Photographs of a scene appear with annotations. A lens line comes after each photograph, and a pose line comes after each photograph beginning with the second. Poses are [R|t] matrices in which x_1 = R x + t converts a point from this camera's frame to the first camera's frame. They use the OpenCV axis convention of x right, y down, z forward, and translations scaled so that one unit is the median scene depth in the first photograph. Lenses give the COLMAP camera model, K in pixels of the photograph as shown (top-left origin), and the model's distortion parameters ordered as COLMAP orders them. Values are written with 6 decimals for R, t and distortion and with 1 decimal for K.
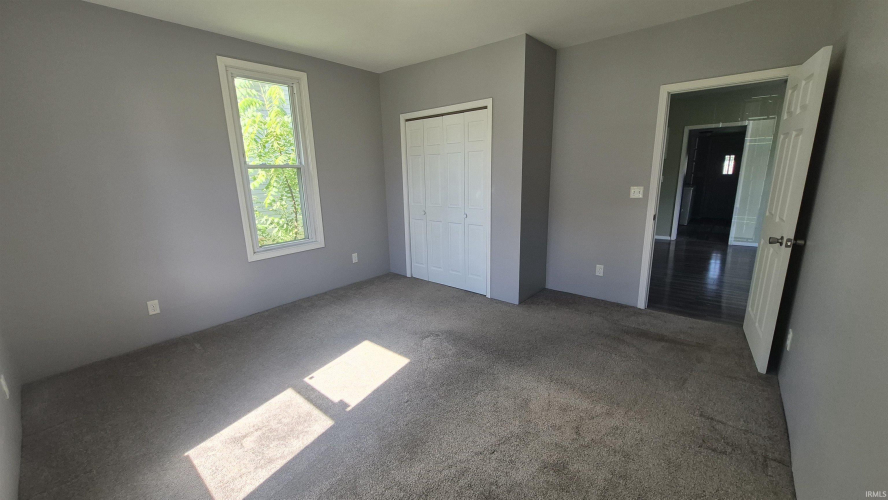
lens RADIAL K [[348.2, 0, 441.9], [0, 348.2, 248.7], [0, 0, 1]] dist [0.001496, -0.000507]
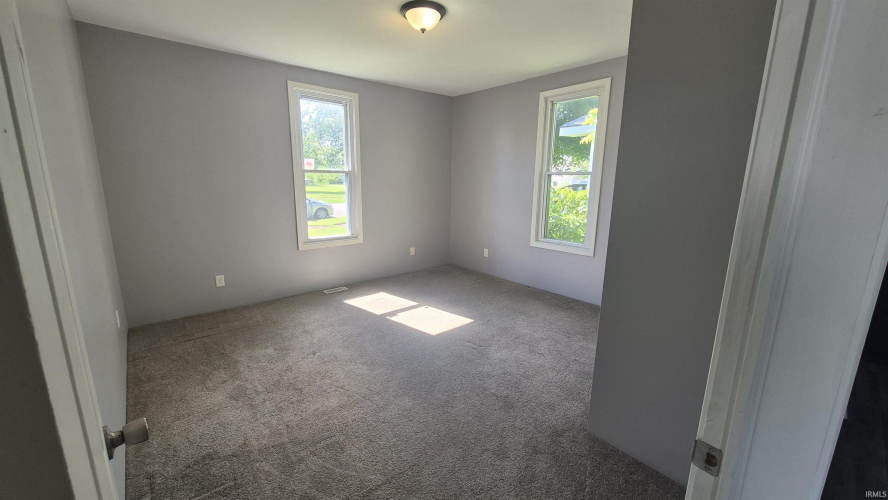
lens RADIAL K [[348.2, 0, 441.9], [0, 348.2, 248.7], [0, 0, 1]] dist [0.001496, -0.000507]
pose [[-0.153415, 0.222281, -0.962837, 1.017939], [-0.230072, 0.939559, 0.253566, -0.275538], [0.961005, 0.260423, -0.093002, 1.100287]]
